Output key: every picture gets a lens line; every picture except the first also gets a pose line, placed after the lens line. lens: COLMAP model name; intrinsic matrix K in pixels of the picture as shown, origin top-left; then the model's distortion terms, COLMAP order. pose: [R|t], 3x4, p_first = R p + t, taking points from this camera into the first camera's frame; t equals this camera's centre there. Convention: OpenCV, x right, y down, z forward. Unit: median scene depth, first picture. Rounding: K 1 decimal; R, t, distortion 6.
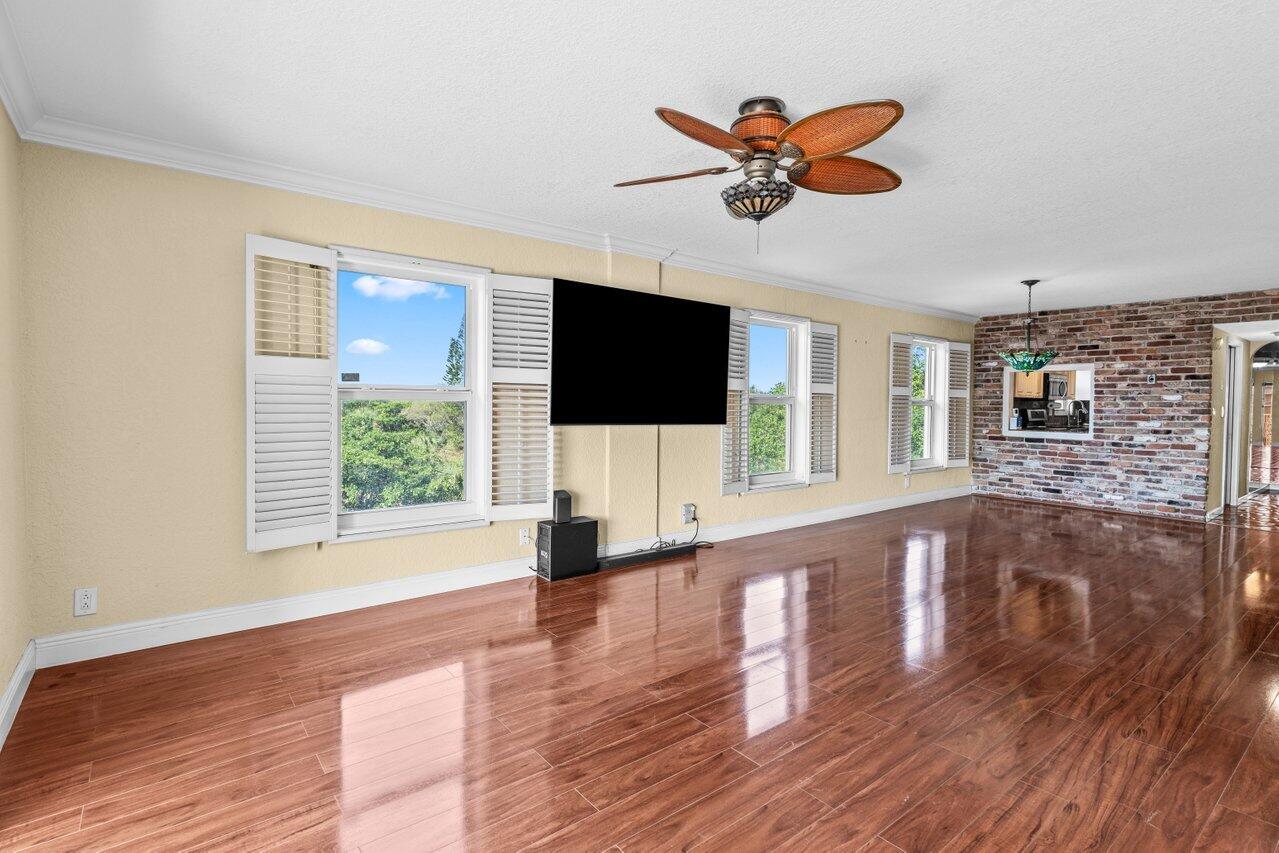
lens RADIAL K [[624.8, 0, 642.2], [0, 624.8, 419.6], [0, 0, 1]] dist [0.004019, 0.000307]
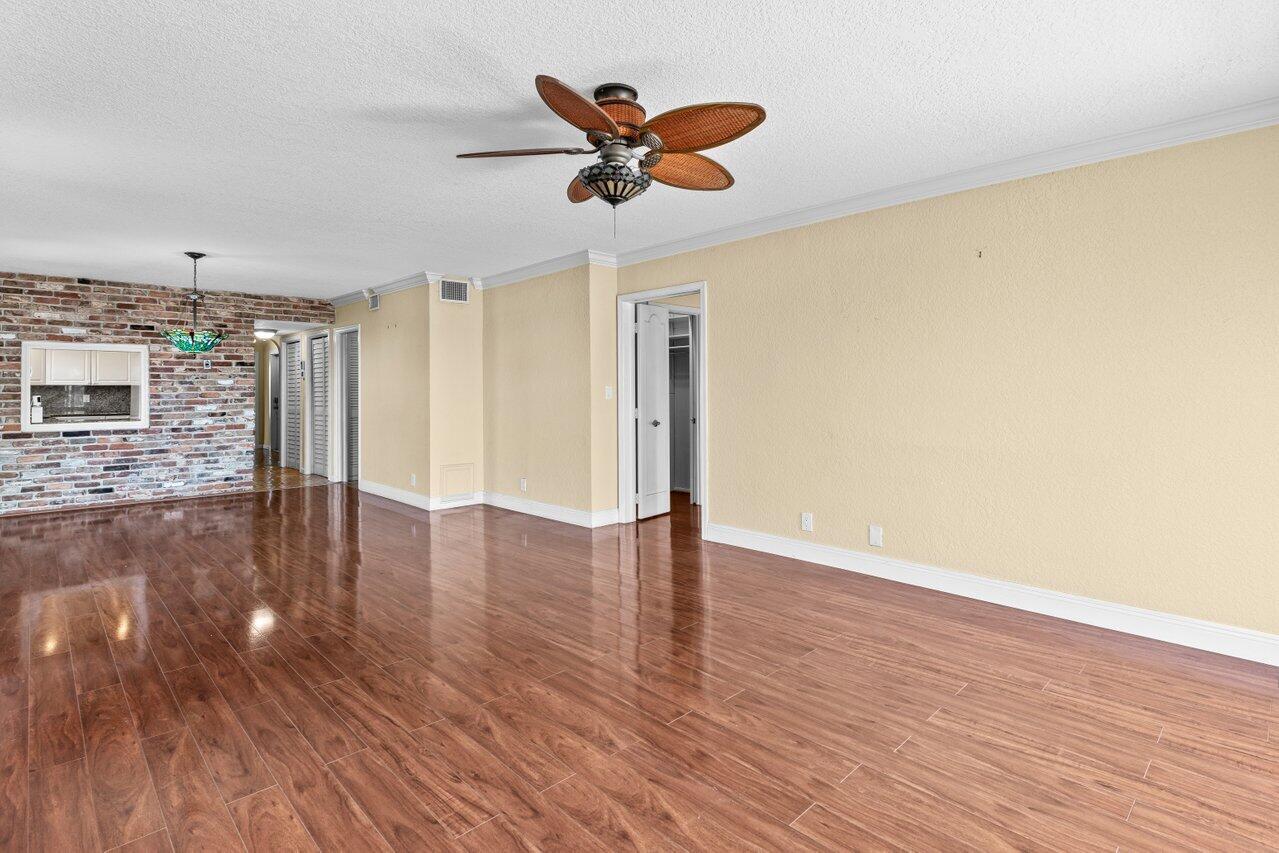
lens RADIAL K [[624.8, 0, 638.5], [0, 624.8, 382.5], [0, 0, 1]] dist [0.004019, 0.000307]
pose [[-0.091551, 0.000946, 0.995800, -0.281919], [0.033753, 0.999428, 0.002153, -0.012106], [-0.995228, 0.033809, -0.091530, 0.370755]]
